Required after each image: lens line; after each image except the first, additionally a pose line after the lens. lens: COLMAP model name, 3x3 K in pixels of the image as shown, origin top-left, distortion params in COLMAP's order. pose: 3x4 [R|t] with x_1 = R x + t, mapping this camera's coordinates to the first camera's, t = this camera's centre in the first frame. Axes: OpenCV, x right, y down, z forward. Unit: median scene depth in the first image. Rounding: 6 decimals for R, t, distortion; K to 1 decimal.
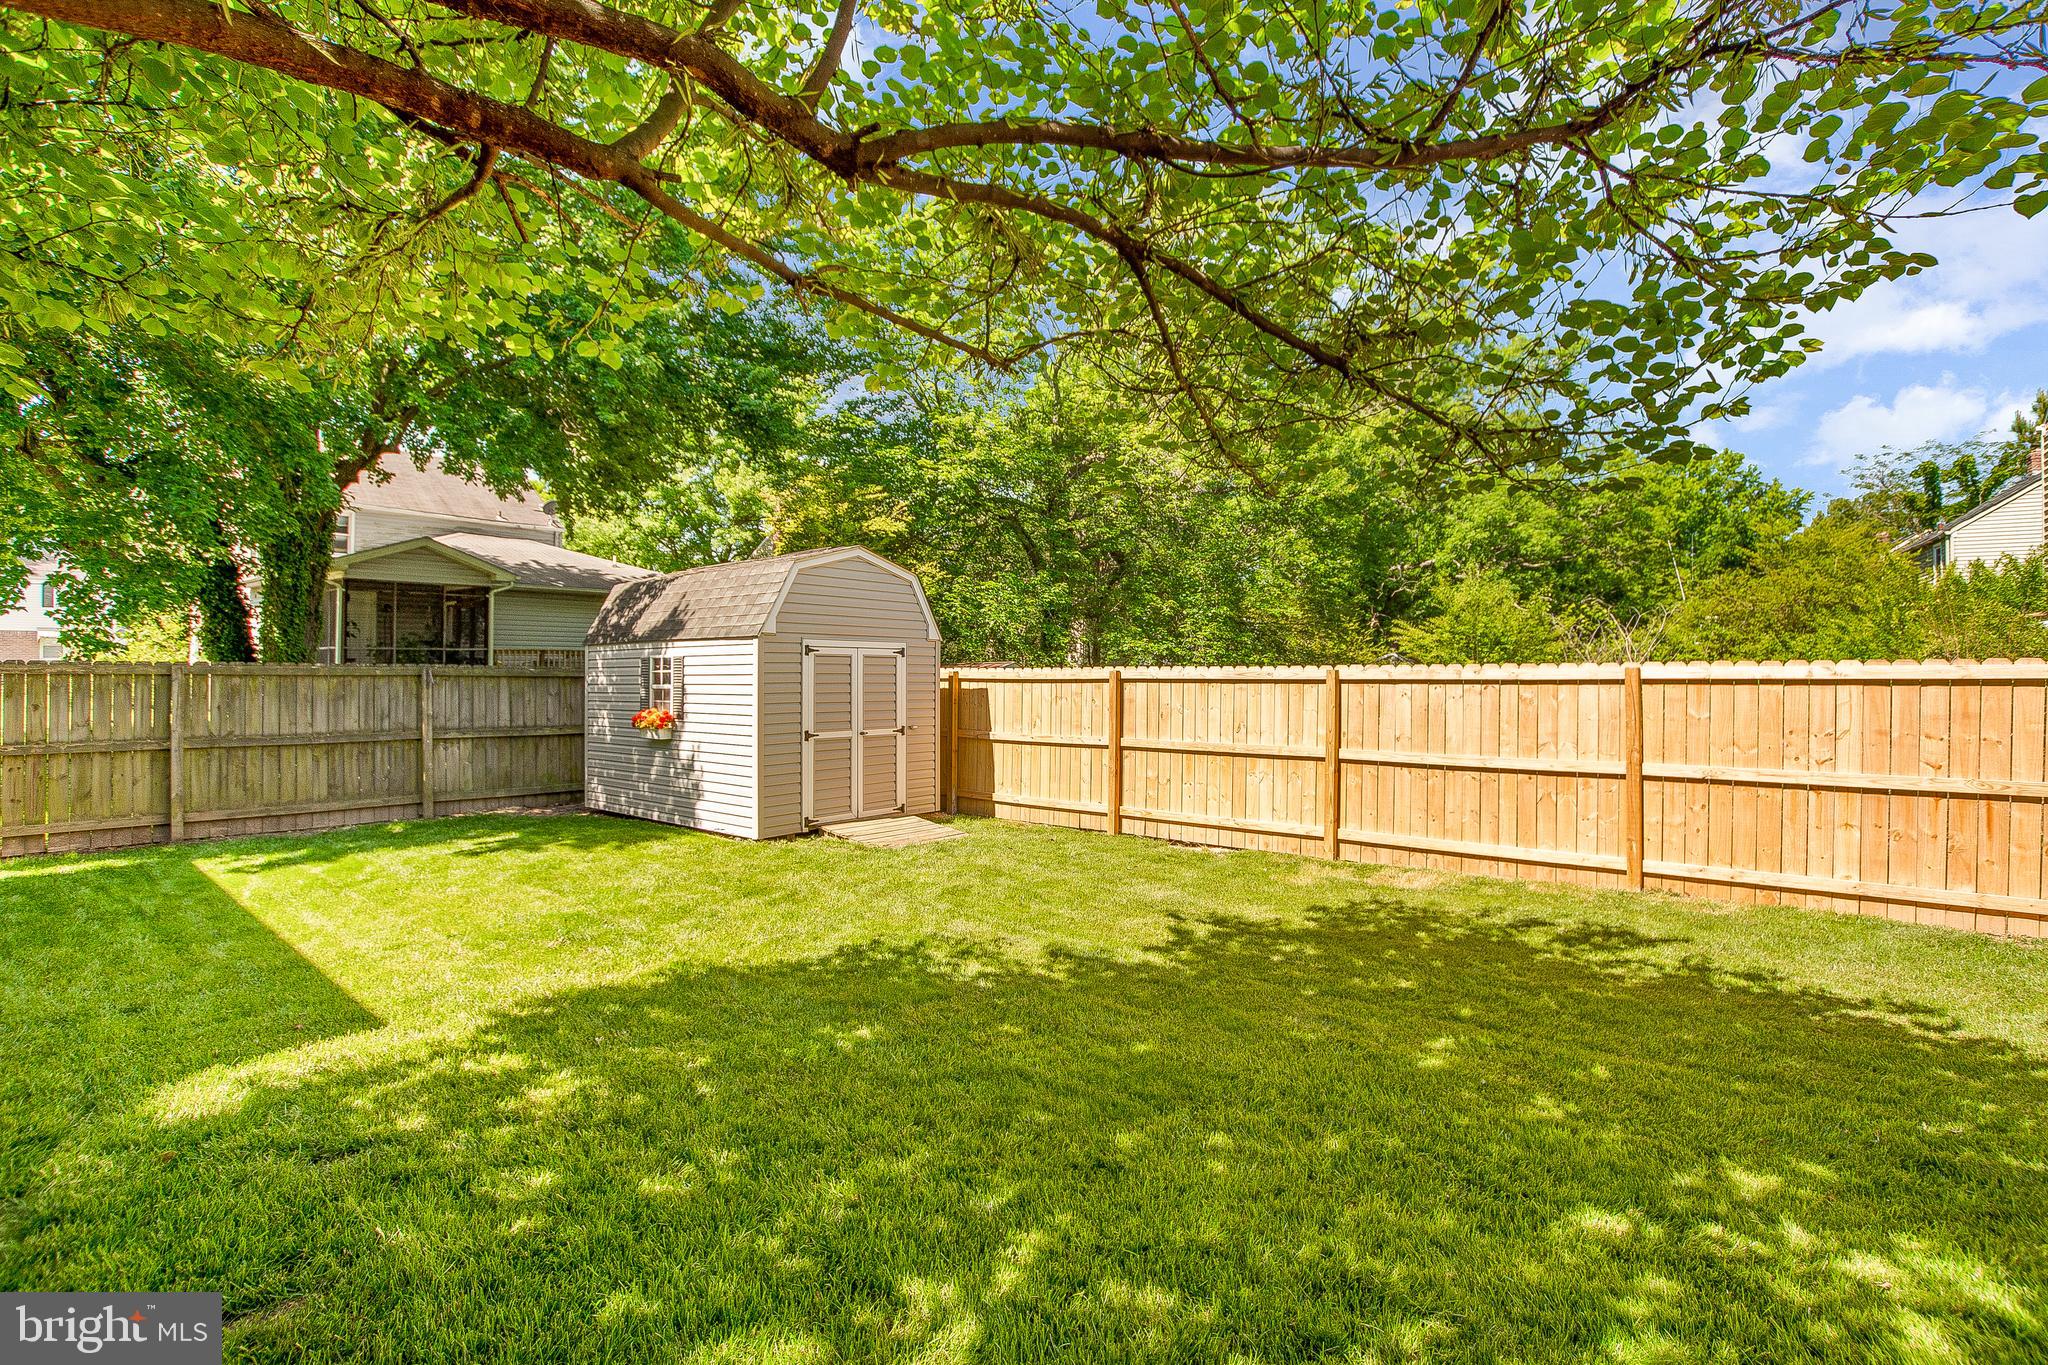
lens RADIAL K [[882.7, 0, 1037.2], [0, 882.7, 673.4], [0, 0, 1]] dist [-0.018108, -0.000023]
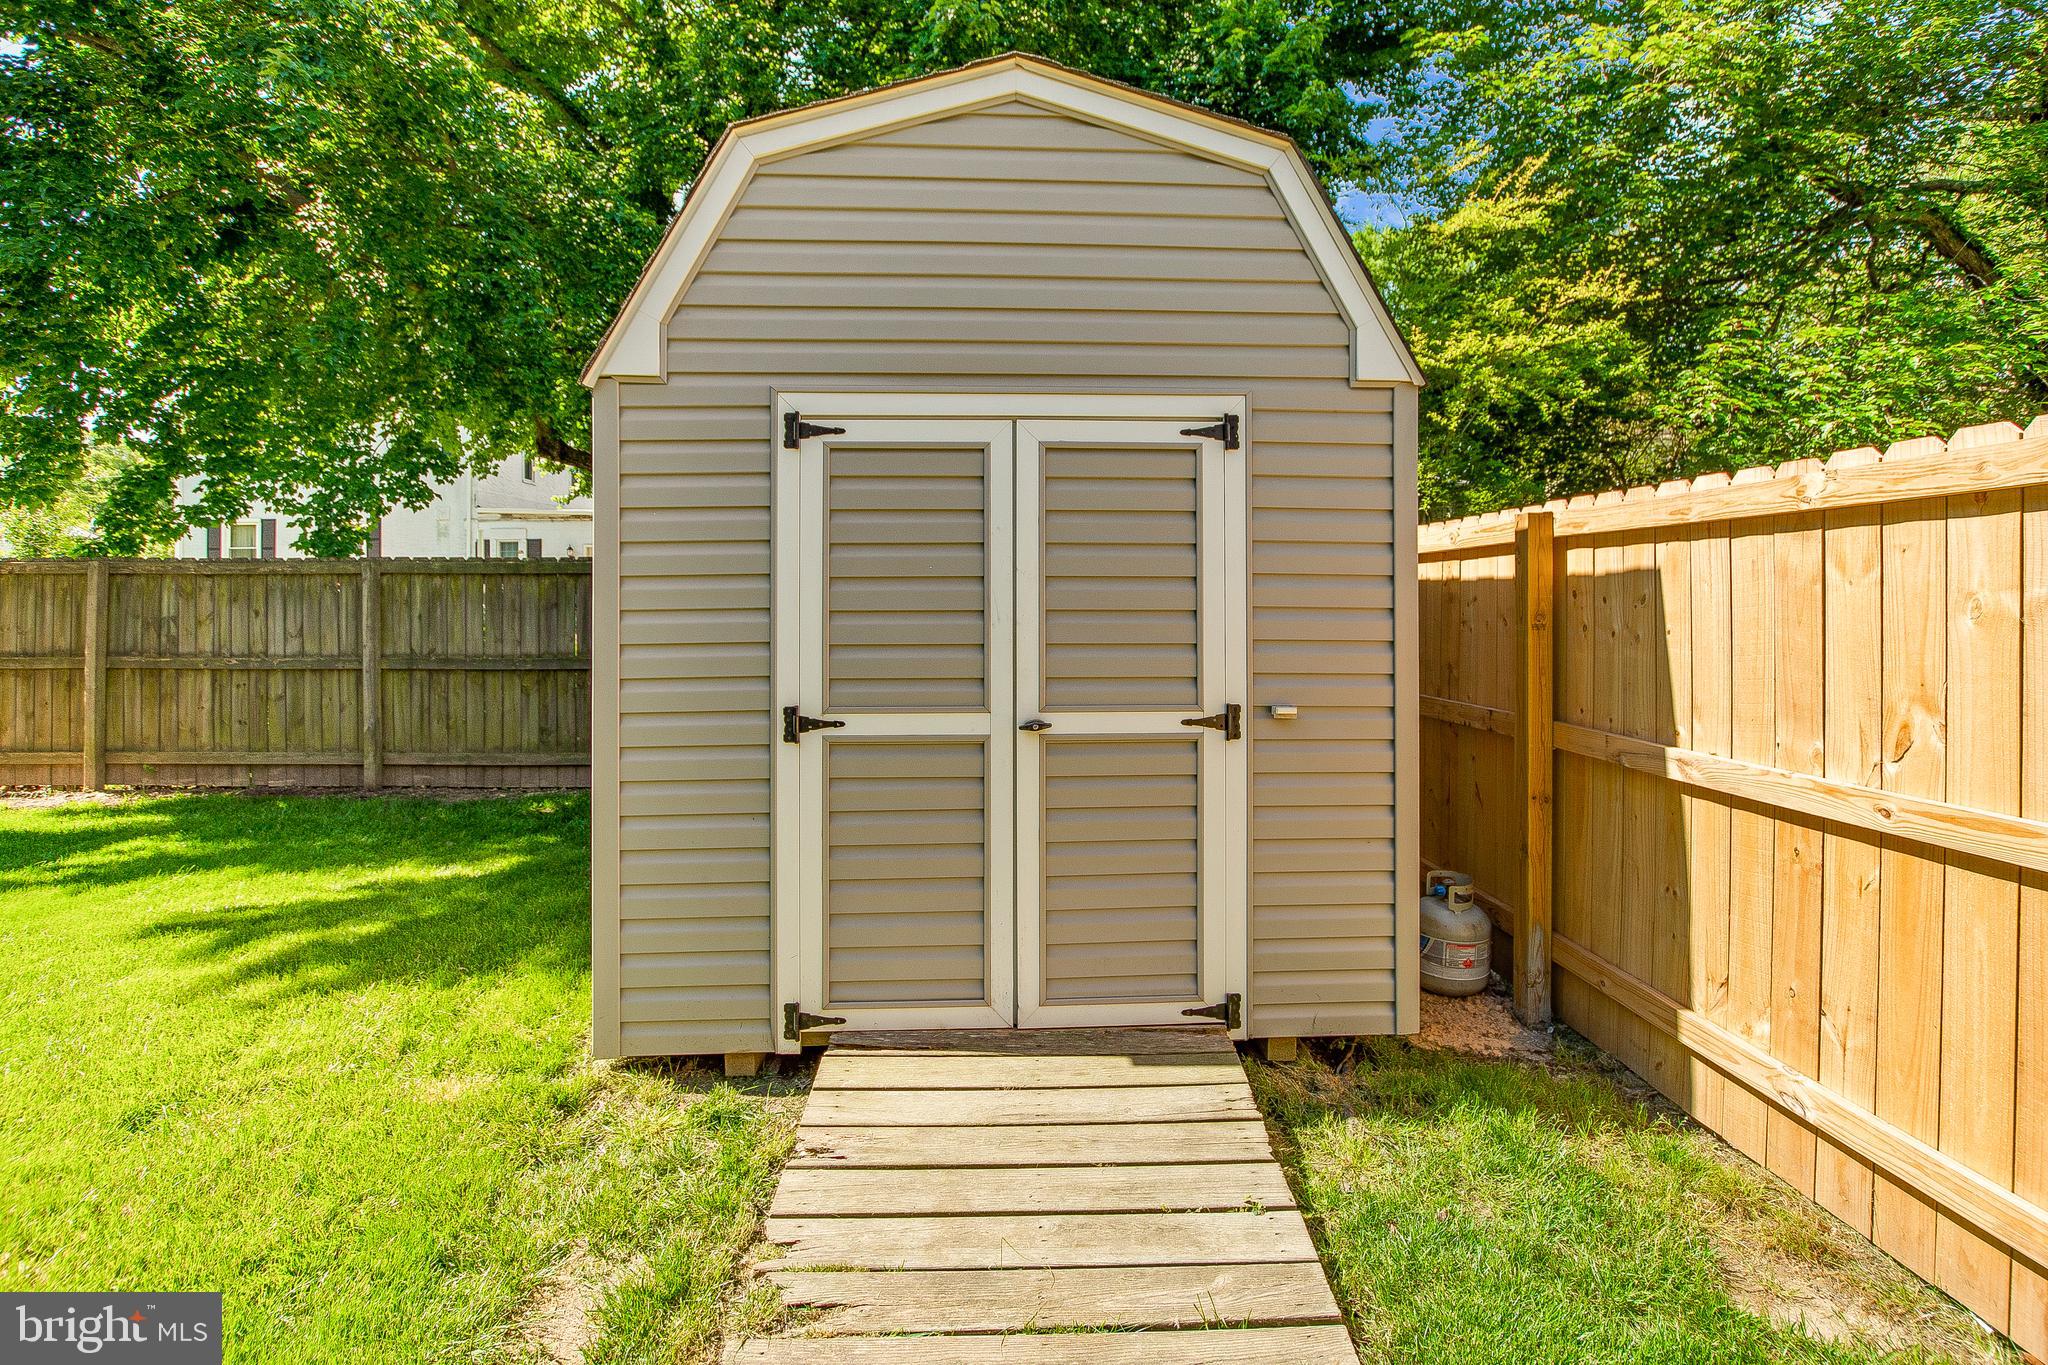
lens RADIAL K [[939.6, 0, 1028.3], [0, 939.6, 598.6], [0, 0, 1]] dist [-0.014022, -0.000131]
pose [[0.676402, -0.008309, -0.736485, 0.017642], [0.005896, 0.999965, -0.005867, 0.029090], [0.736509, -0.000374, 0.676428, 0.776300]]
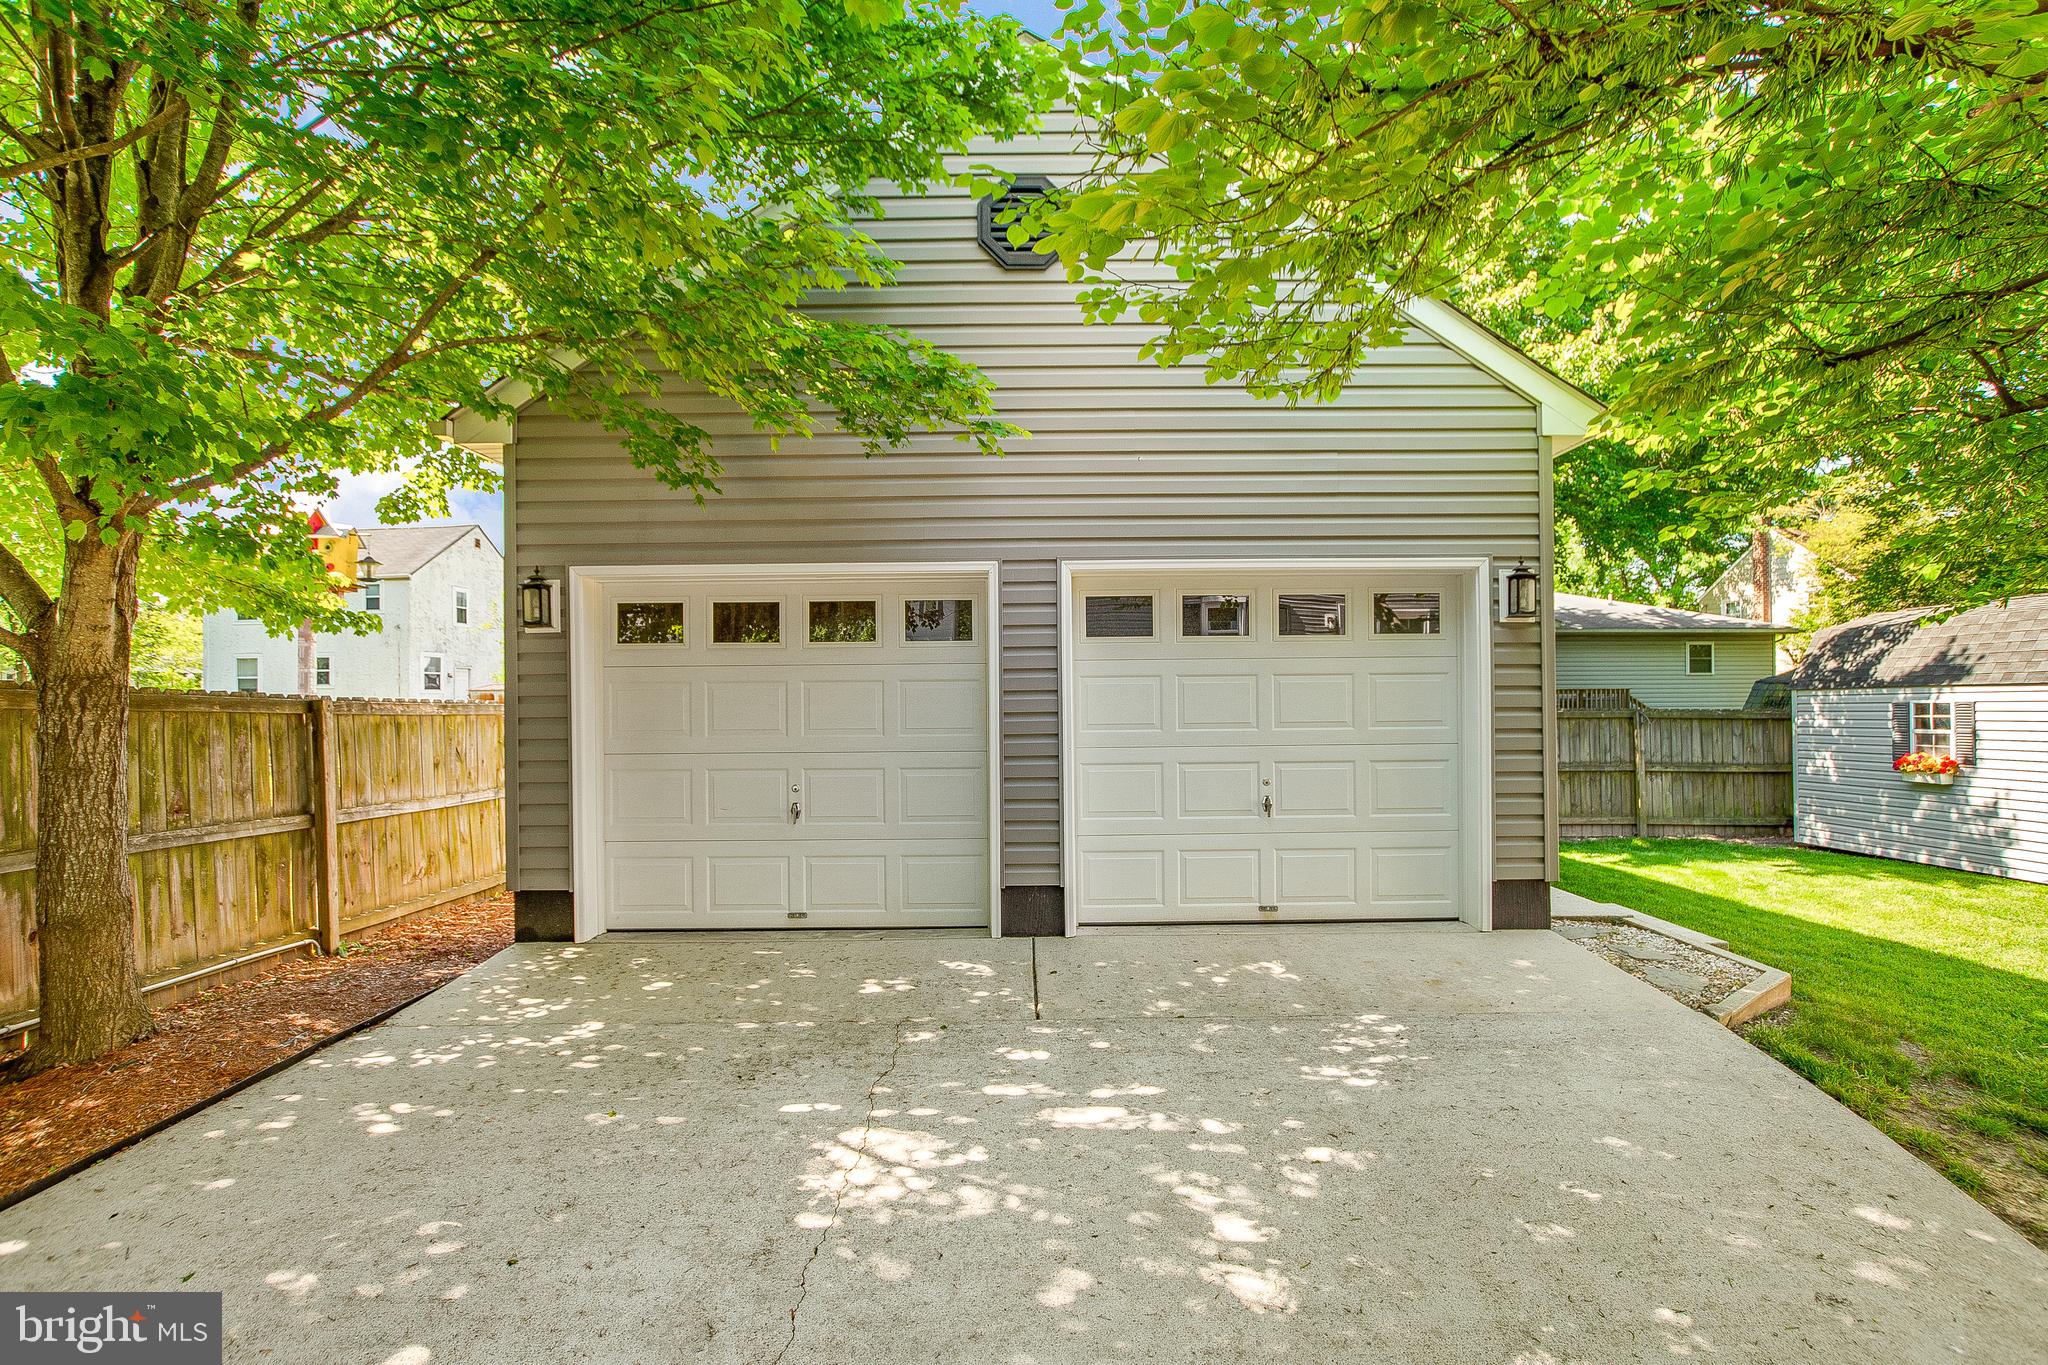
lens RADIAL K [[891.8, 0, 1041.0], [0, 891.8, 697.5], [0, 0, 1]] dist [-0.019429, -0.000015]
pose [[0.645088, -0.010404, -0.764038, -0.321441], [0.005431, 0.999944, -0.009031, -0.020188], [0.764089, 0.001676, 0.645108, -0.427914]]
